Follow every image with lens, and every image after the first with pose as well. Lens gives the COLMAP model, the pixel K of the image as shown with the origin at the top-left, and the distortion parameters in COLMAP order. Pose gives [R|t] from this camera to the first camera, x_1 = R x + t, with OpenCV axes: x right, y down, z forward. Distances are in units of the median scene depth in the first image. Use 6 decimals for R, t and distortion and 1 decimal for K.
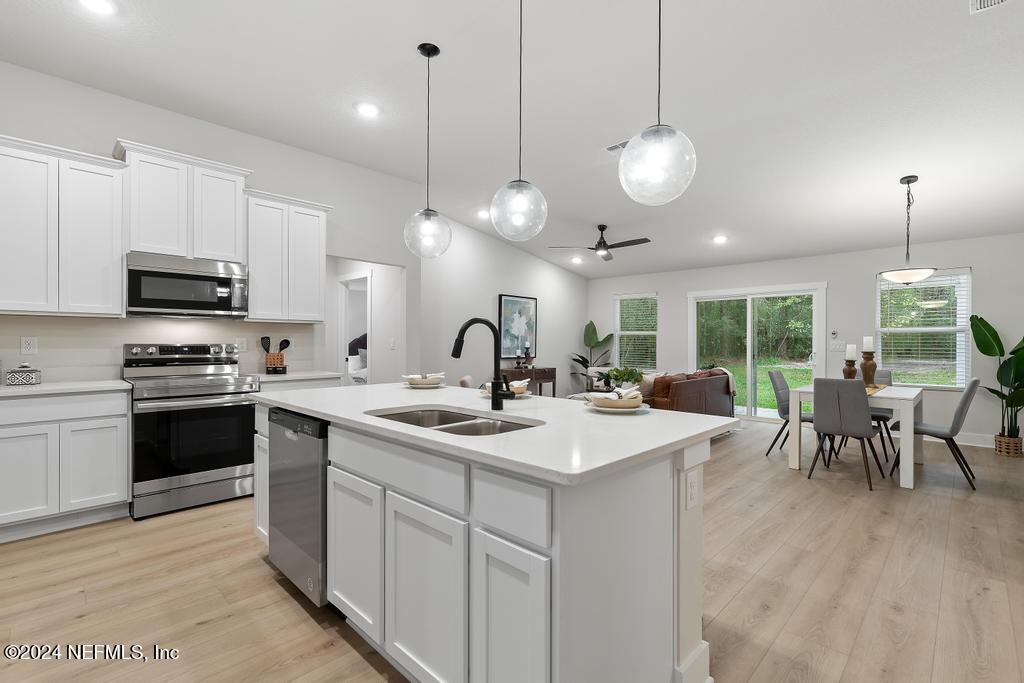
lens RADIAL K [[467.3, 0, 518.9], [0, 467.3, 343.6], [0, 0, 1]] dist [0.006842, -0.001868]
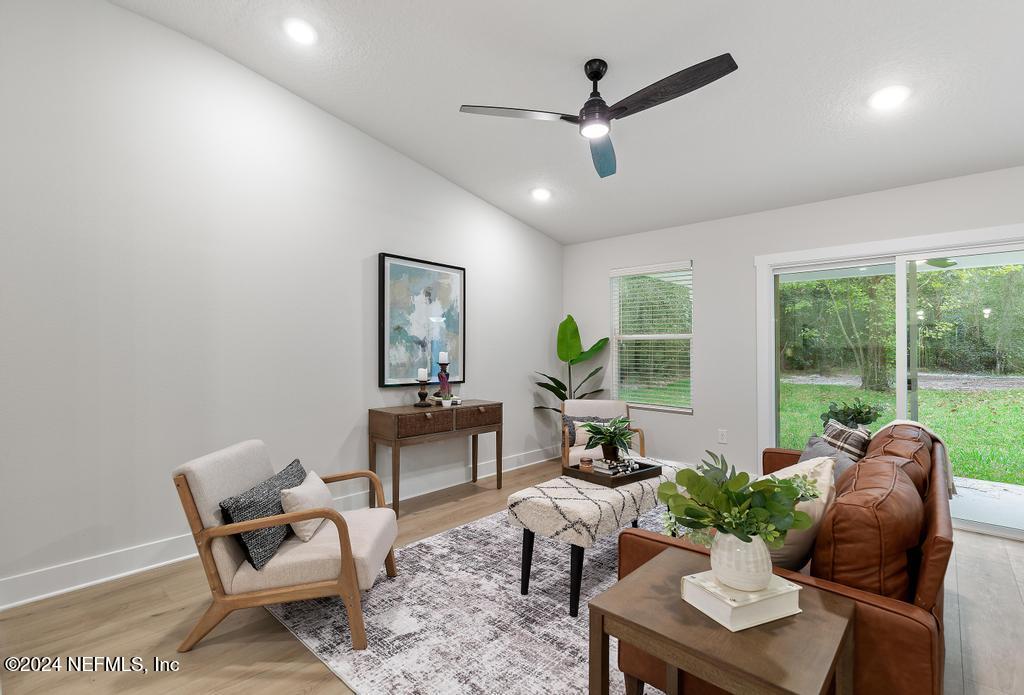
lens RADIAL K [[458.6, 0, 514.6], [0, 458.6, 350.2], [0, 0, 1]] dist [-0.006773, -0.000503]
pose [[0.999508, -0.000942, 0.031364, 0.081963], [0.001279, 0.999942, -0.010718, -0.000302], [-0.031352, 0.010753, 0.999451, 0.524341]]
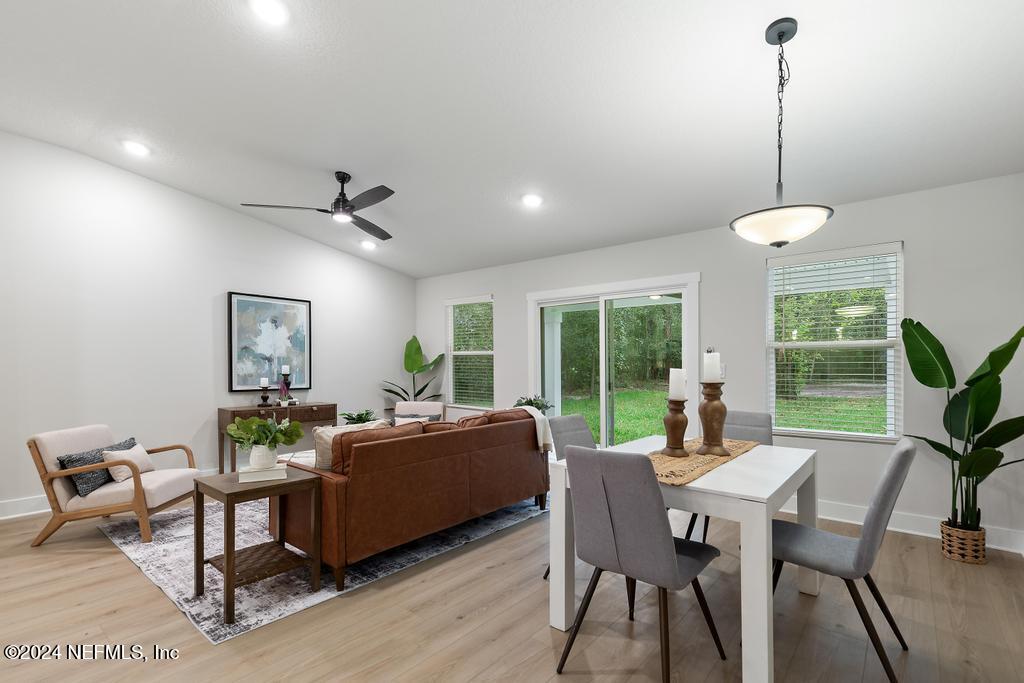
lens RADIAL K [[467.3, 0, 528.7], [0, 467.3, 367.4], [0, 0, 1]] dist [0.006842, -0.001868]
pose [[0.996497, -0.004530, 0.083505, 0.316631], [0.004434, 0.999989, 0.001339, -0.000425], [-0.083510, -0.000964, 0.996506, 0.321296]]
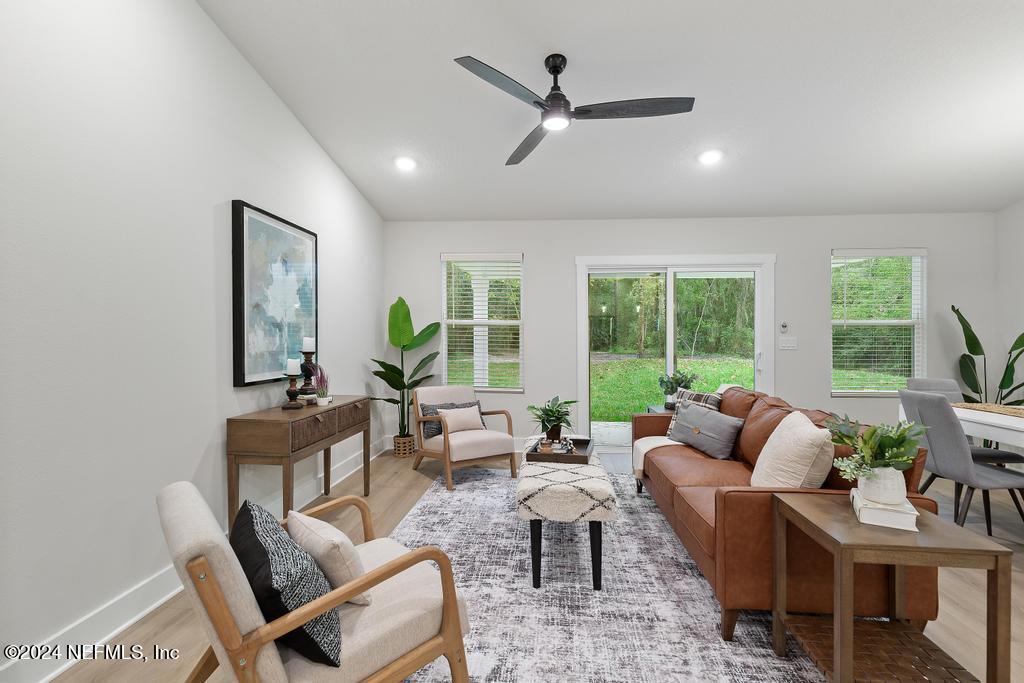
lens RADIAL K [[467.3, 0, 501.6], [0, 467.3, 339.3], [0, 0, 1]] dist [0.006842, -0.001868]
pose [[0.779007, -0.004786, 0.626996, -0.106132], [0.003335, 0.999988, 0.003489, -0.003178], [-0.627006, -0.000627, 0.779014, 0.606897]]
